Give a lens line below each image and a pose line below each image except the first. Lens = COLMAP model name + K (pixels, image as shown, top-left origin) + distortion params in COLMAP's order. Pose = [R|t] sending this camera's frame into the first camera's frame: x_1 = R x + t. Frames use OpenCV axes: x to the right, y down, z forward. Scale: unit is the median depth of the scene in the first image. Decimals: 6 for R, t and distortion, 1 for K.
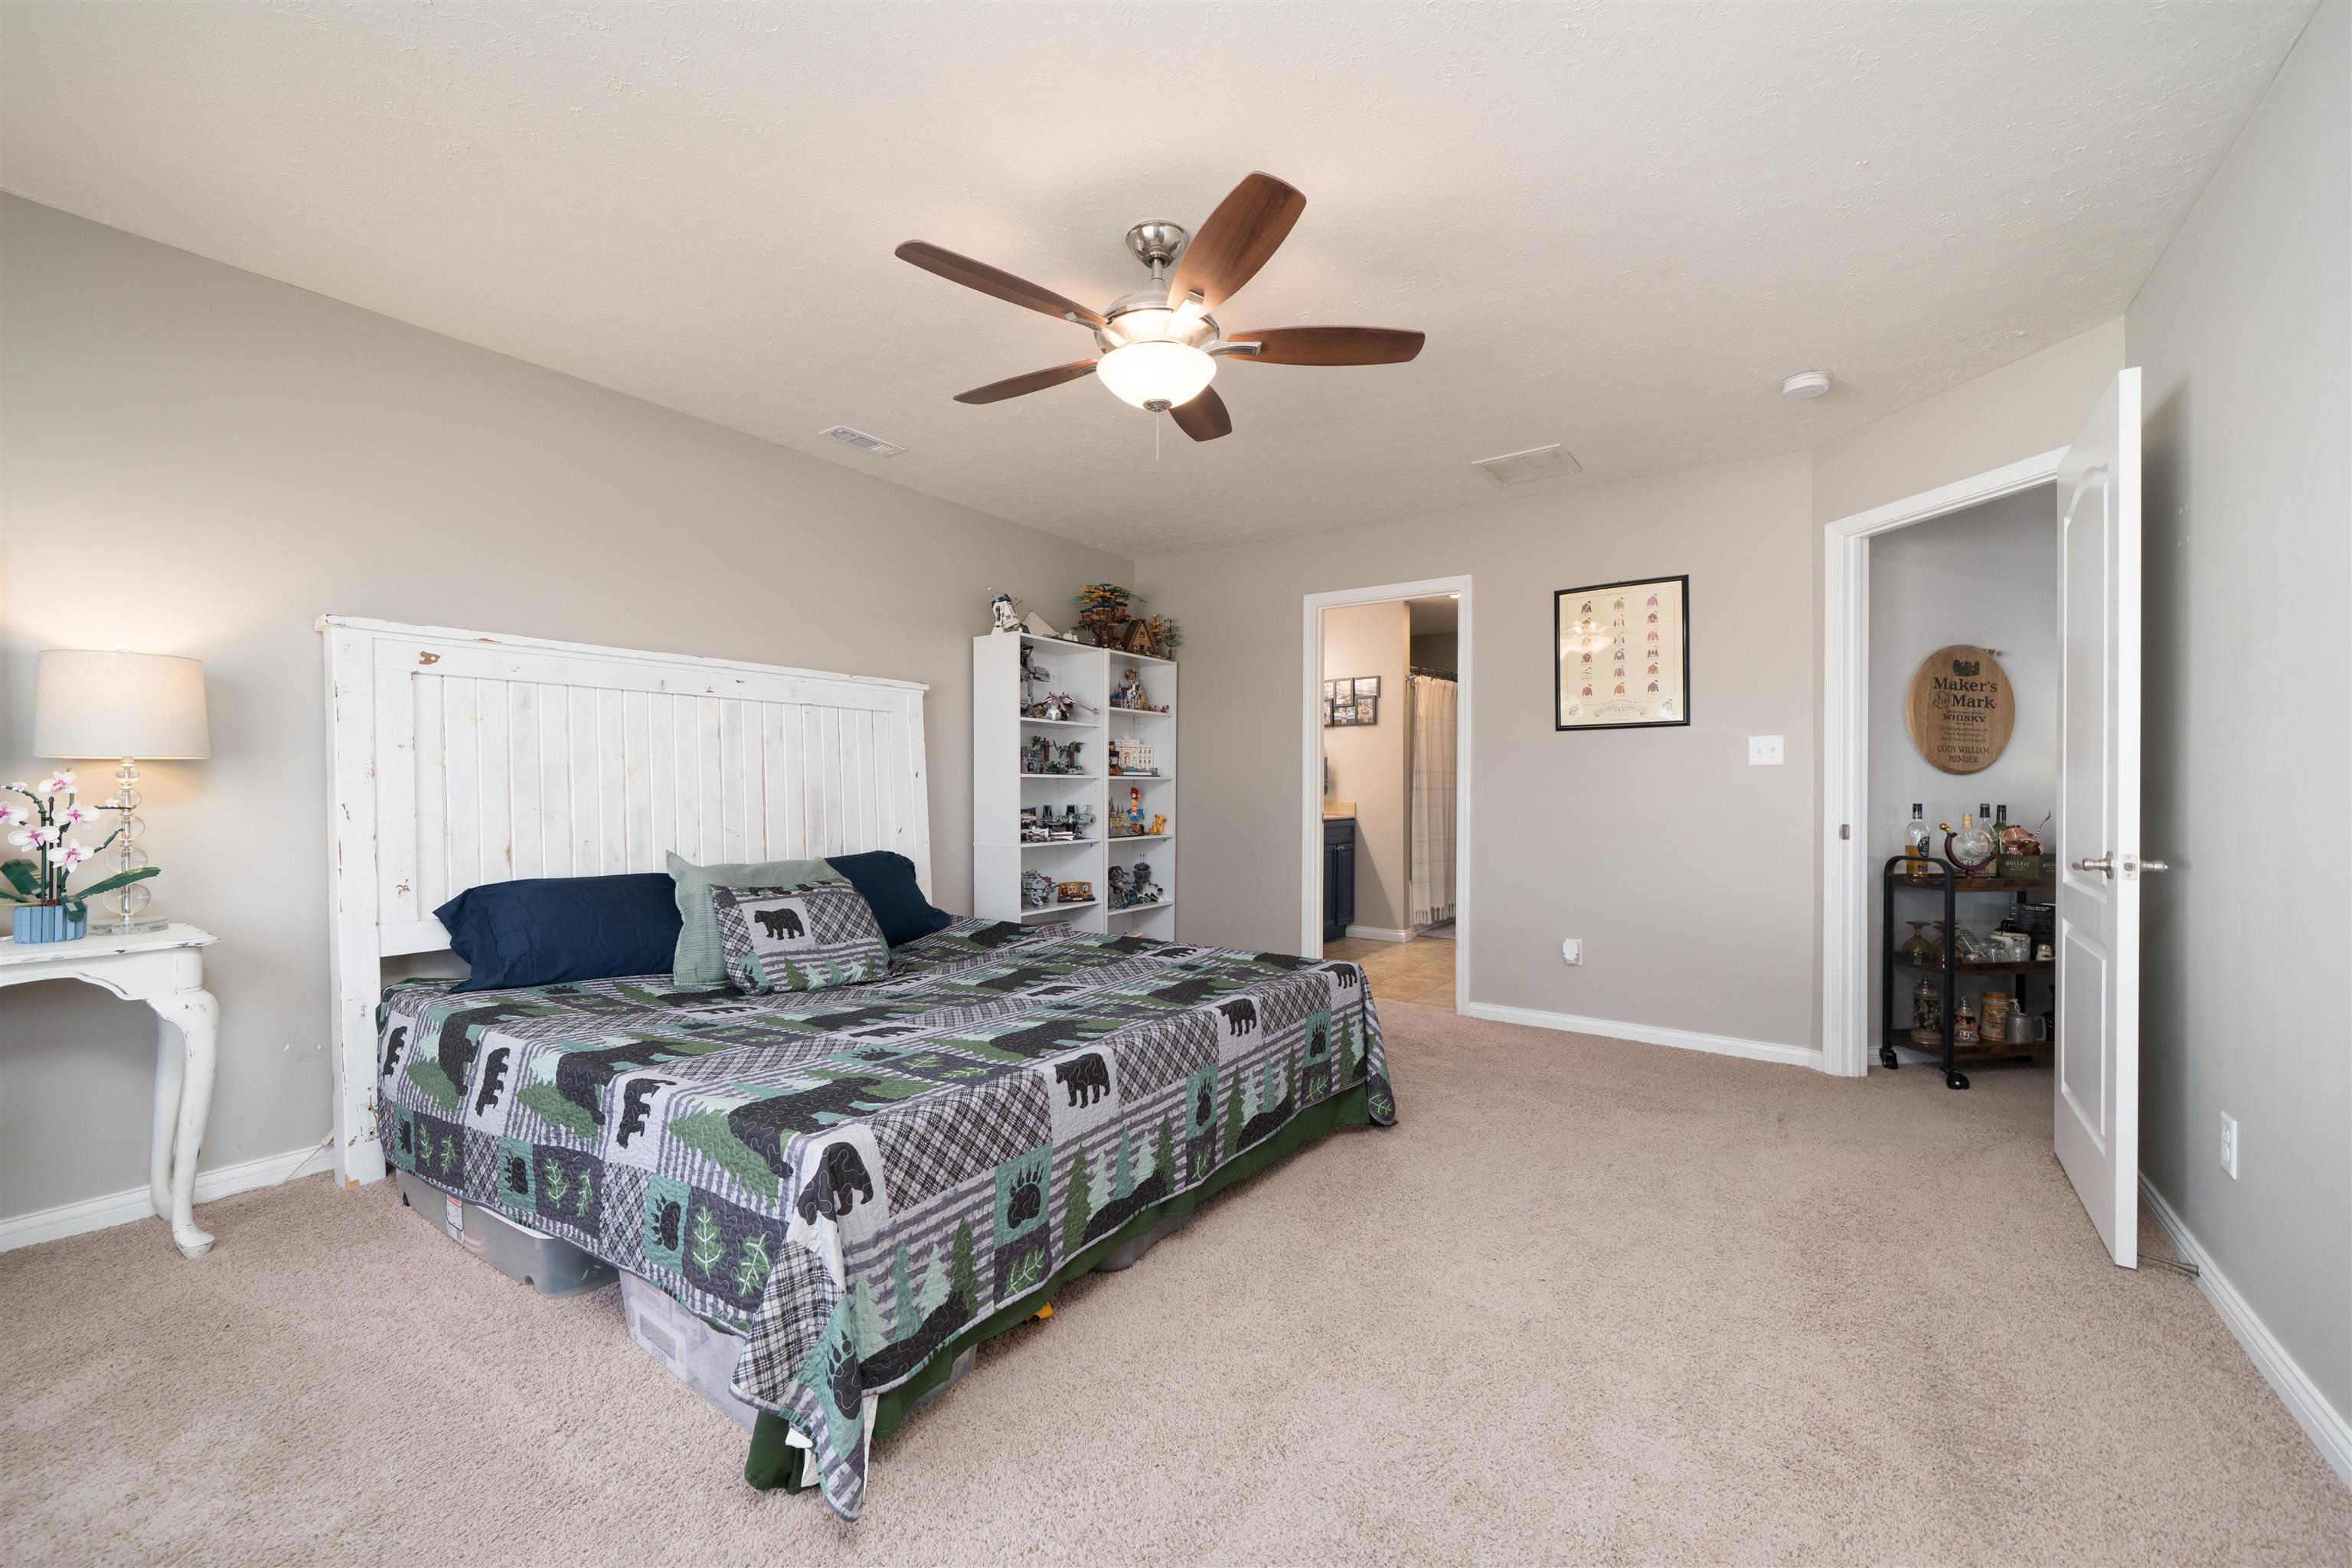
lens RADIAL K [[936.2, 0, 1160.3], [0, 936.2, 787.3], [0, 0, 1]] dist [-0.002219, 0.000413]
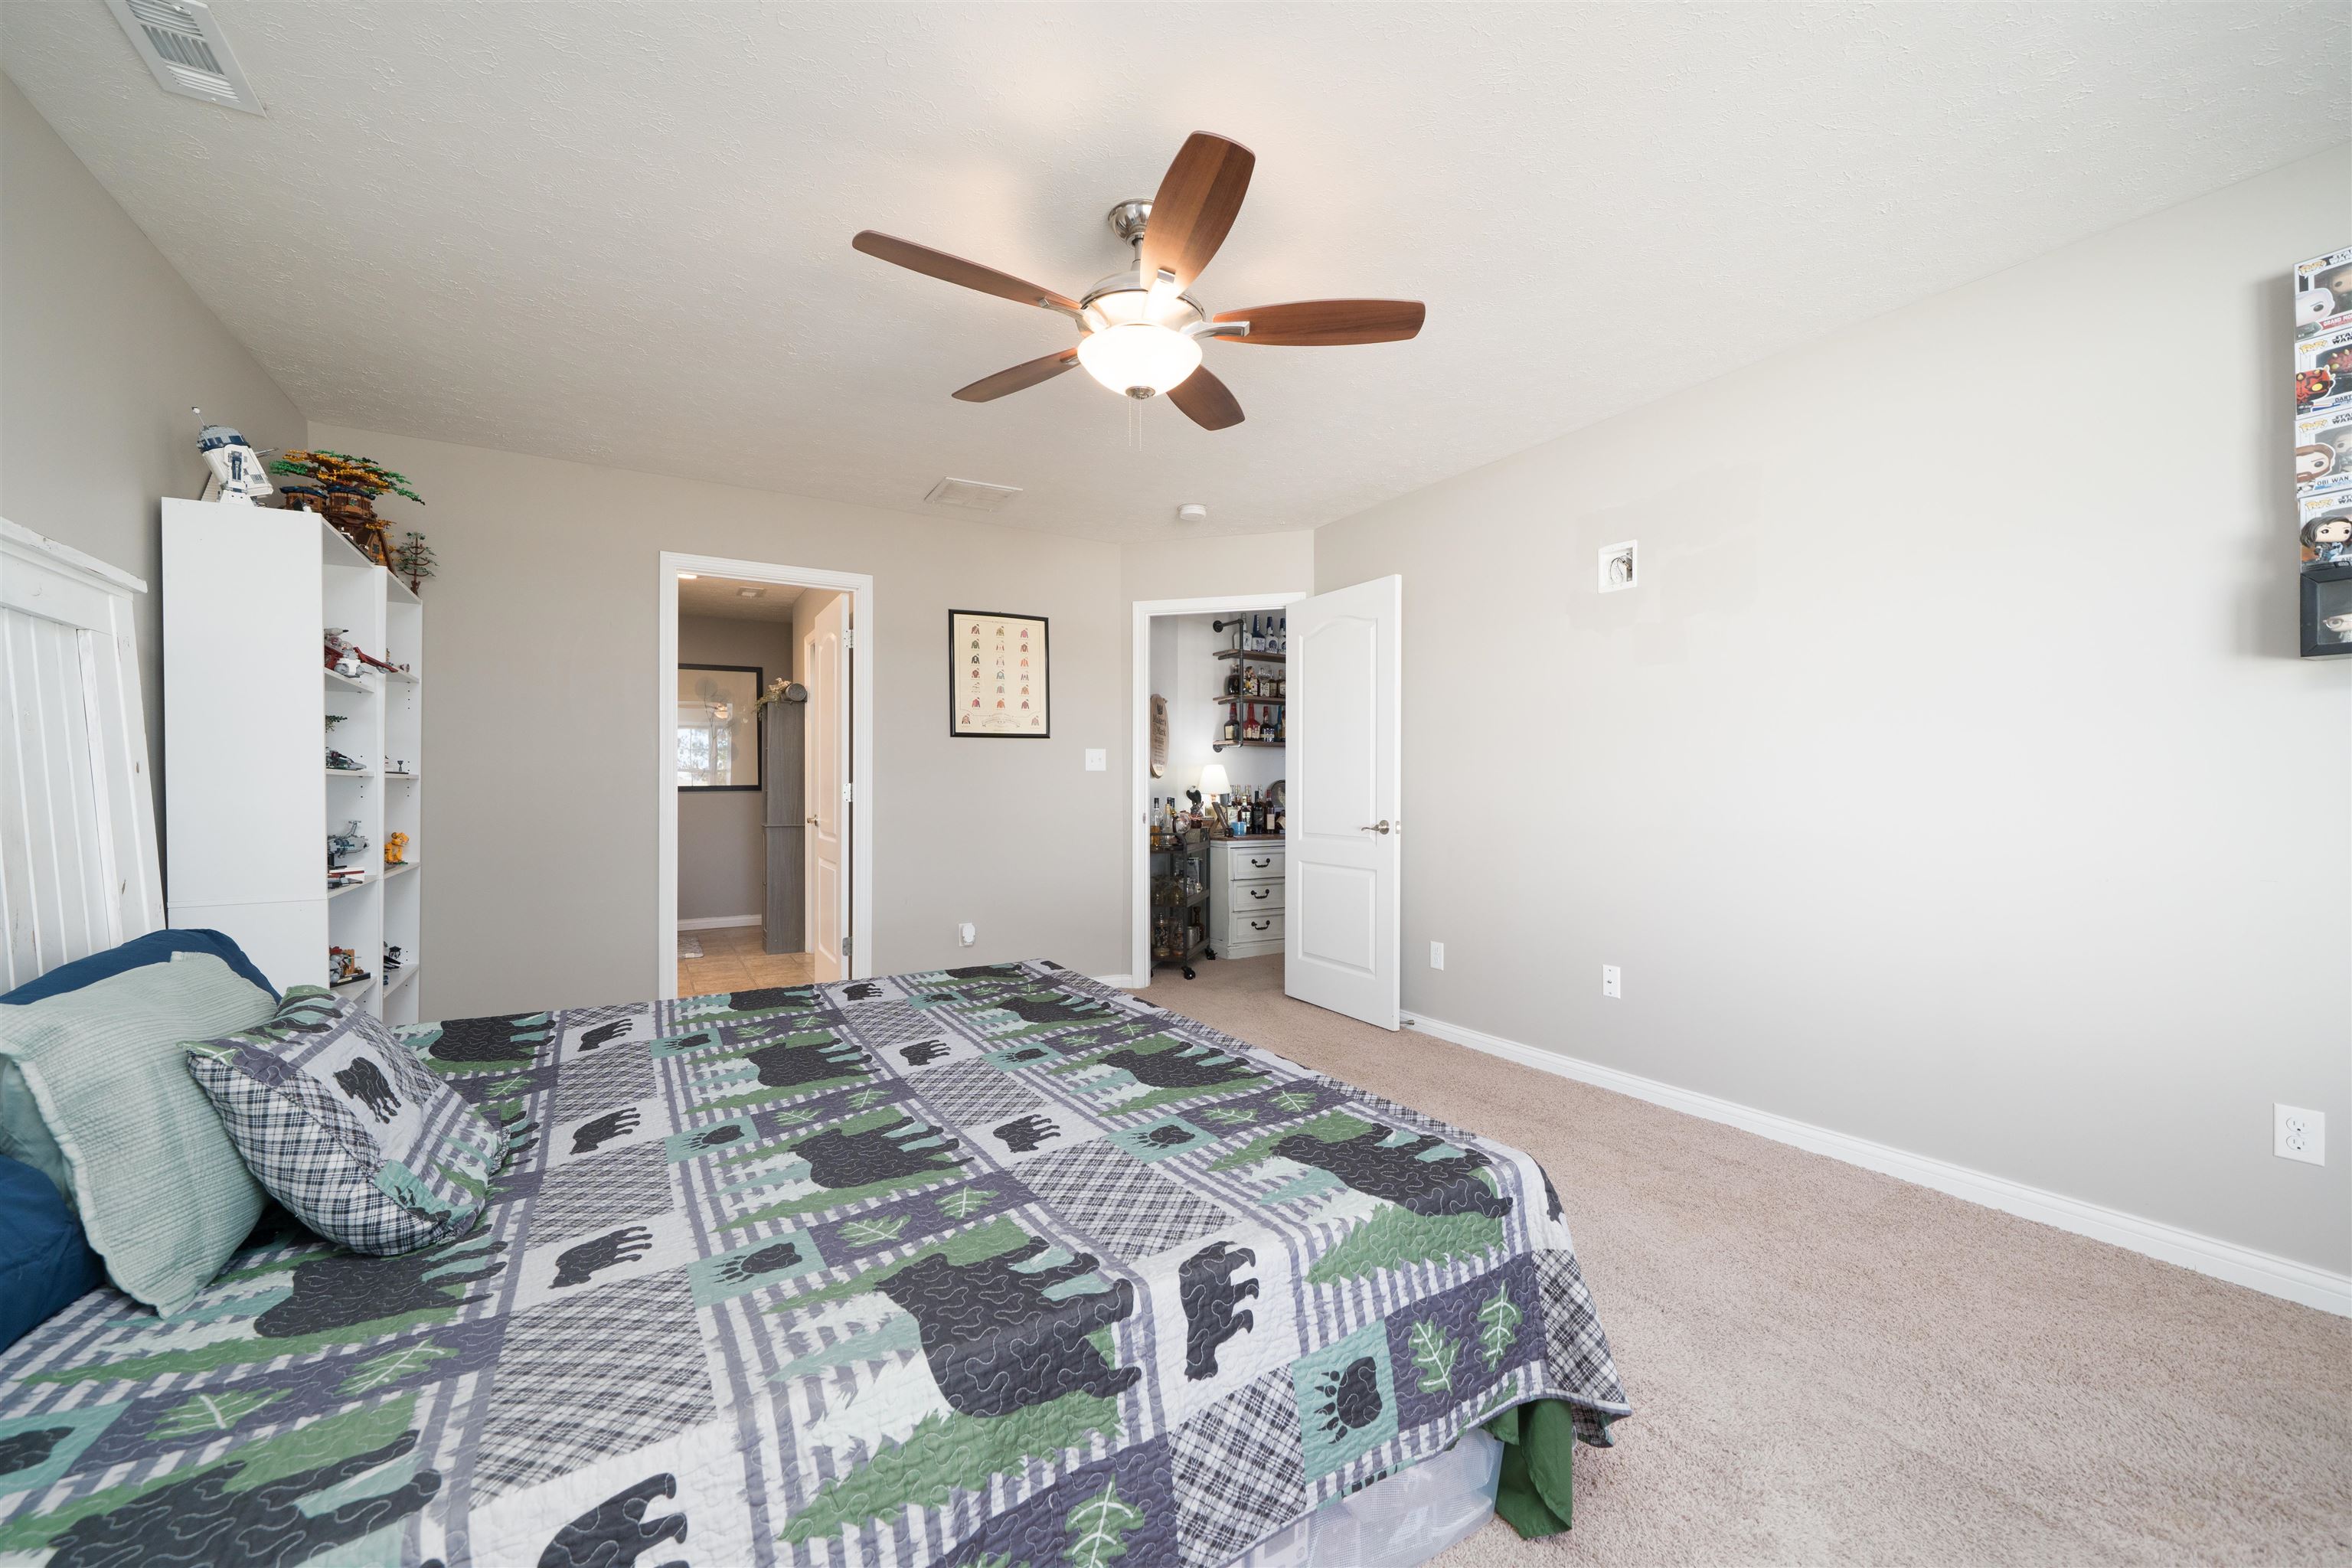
lens RADIAL K [[936.2, 0, 1170.4], [0, 936.2, 787.3], [0, 0, 1]] dist [-0.002219, 0.000413]
pose [[0.402473, -0.004007, 0.915423, -0.573734], [0.002754, 0.999991, 0.003166, -0.004457], [-0.915428, 0.001247, 0.402481, 0.385005]]
